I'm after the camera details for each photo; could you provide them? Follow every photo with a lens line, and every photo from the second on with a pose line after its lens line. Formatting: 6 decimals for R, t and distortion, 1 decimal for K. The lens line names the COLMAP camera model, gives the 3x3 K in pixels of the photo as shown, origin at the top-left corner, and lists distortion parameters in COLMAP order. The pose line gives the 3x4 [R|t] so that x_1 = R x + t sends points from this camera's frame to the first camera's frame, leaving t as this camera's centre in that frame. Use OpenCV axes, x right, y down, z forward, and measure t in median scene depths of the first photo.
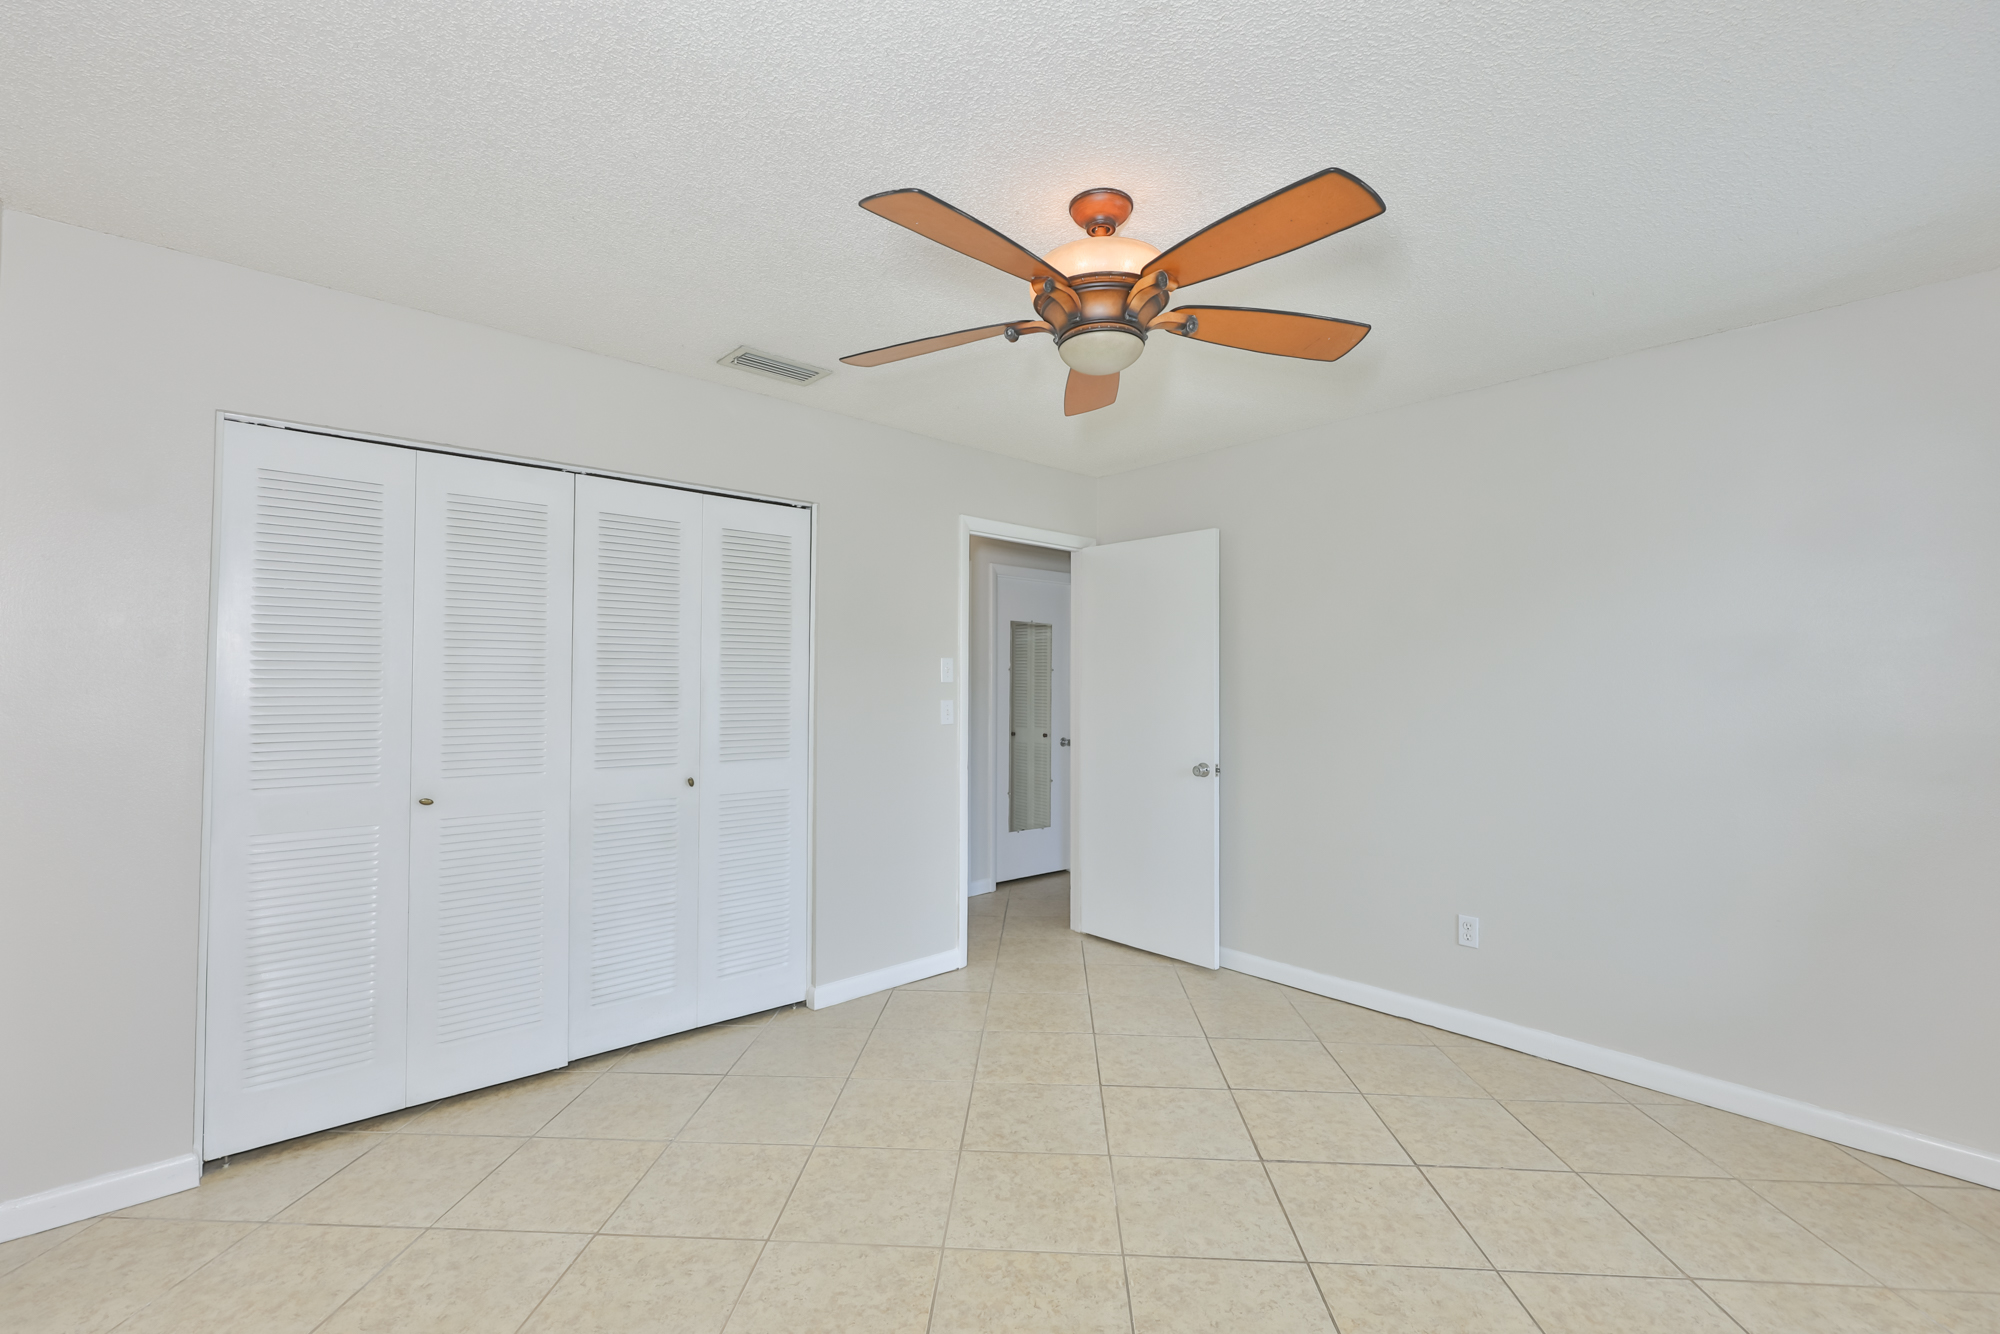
lens RADIAL K [[850.6, 0, 1003.4], [0, 850.6, 683.7], [0, 0, 1]] dist [-0.003218, -0.000181]
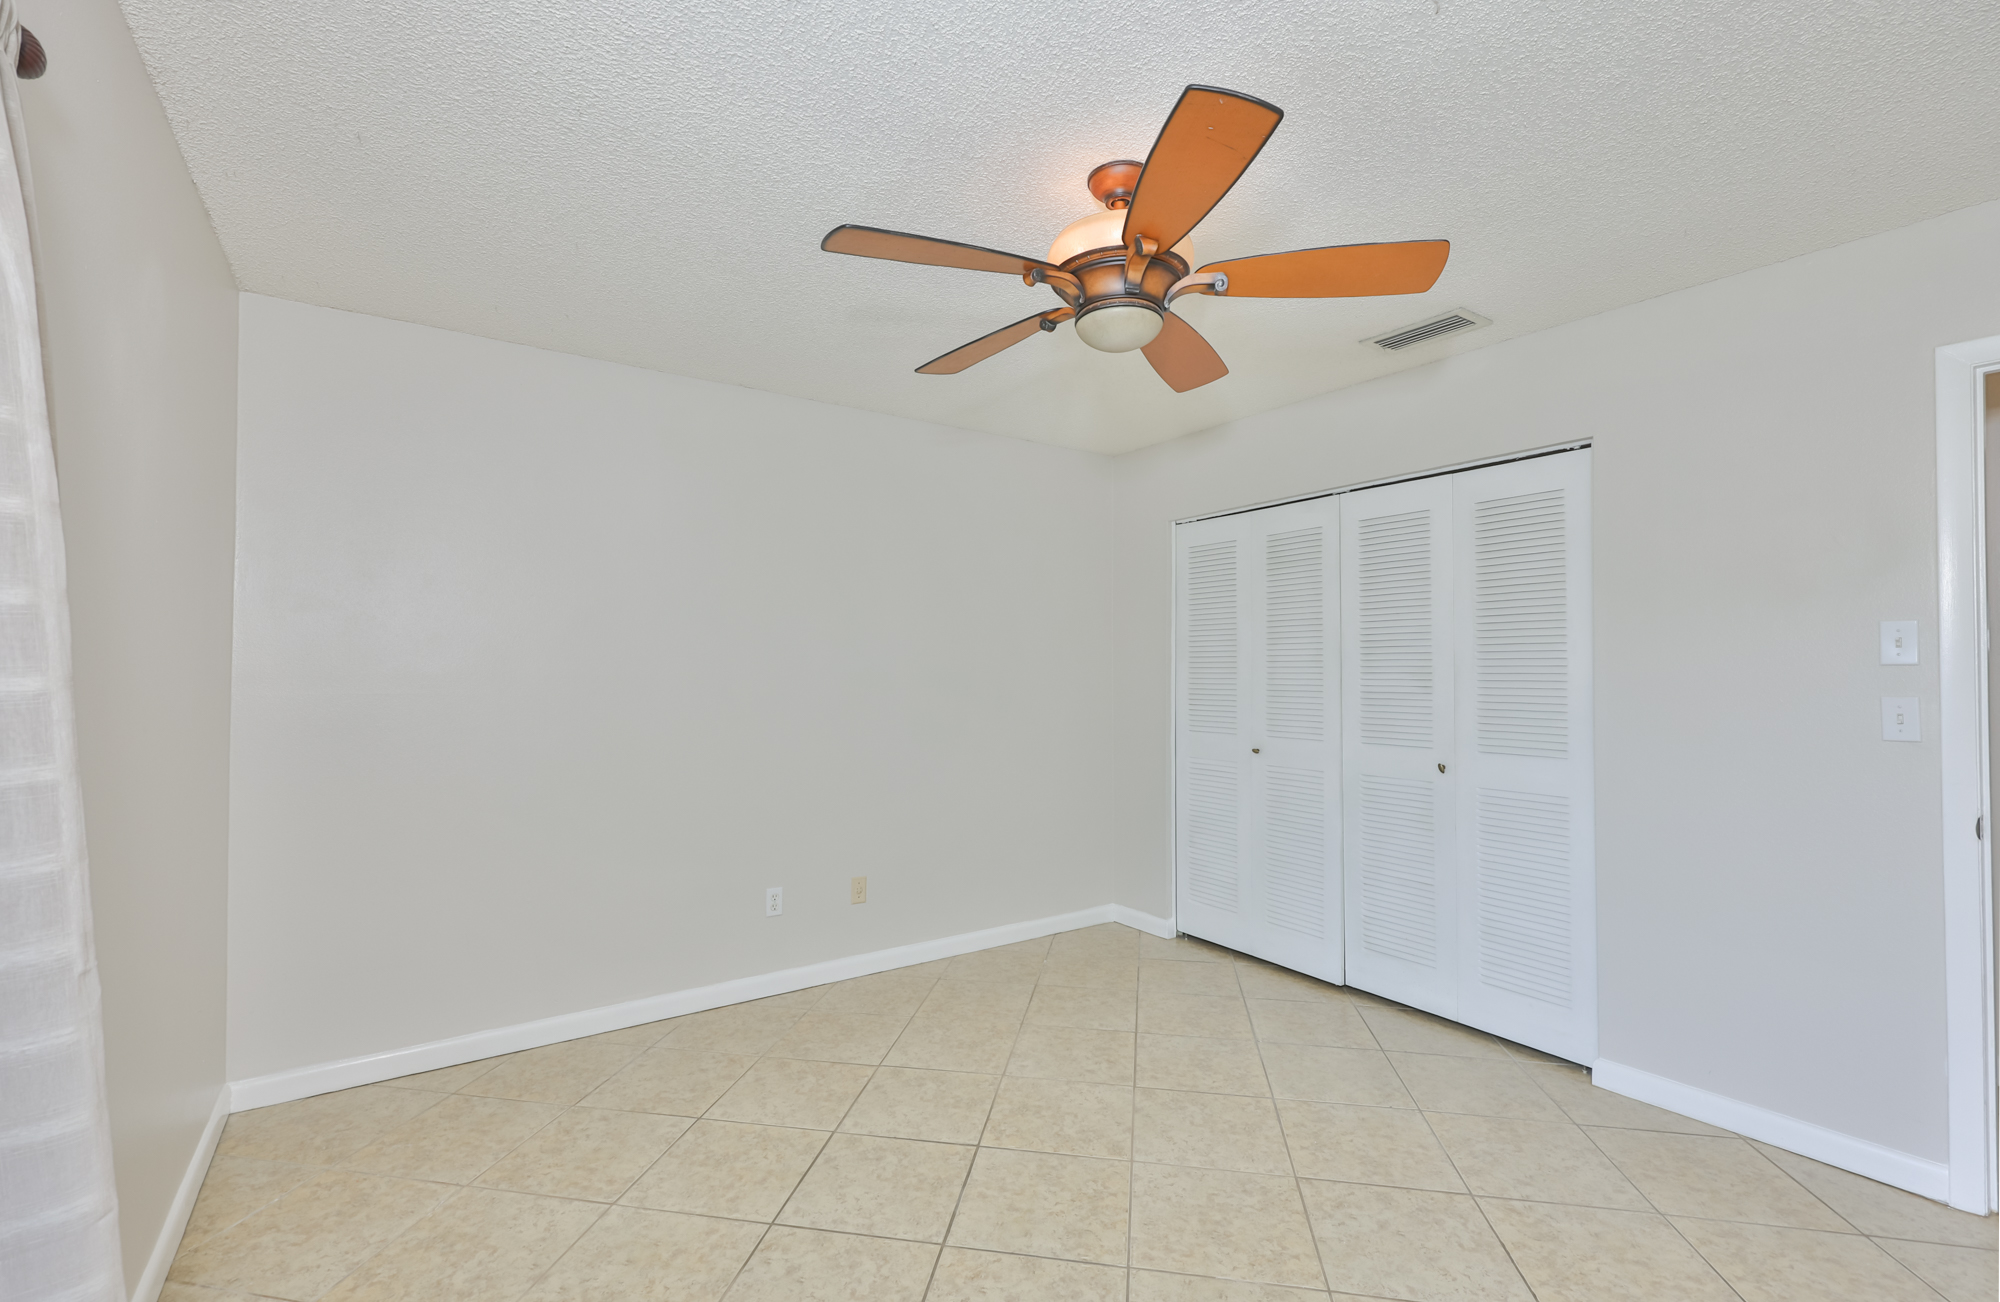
lens RADIAL K [[859.9, 0, 996.6], [0, 859.9, 679.4], [0, 0, 1]] dist [-0.003507, -0.000458]
pose [[-0.117809, 0.005827, -0.993019, 0.883203], [-0.000961, 0.999982, 0.005982, 0.008261], [0.993036, 0.001659, -0.117802, 0.771065]]
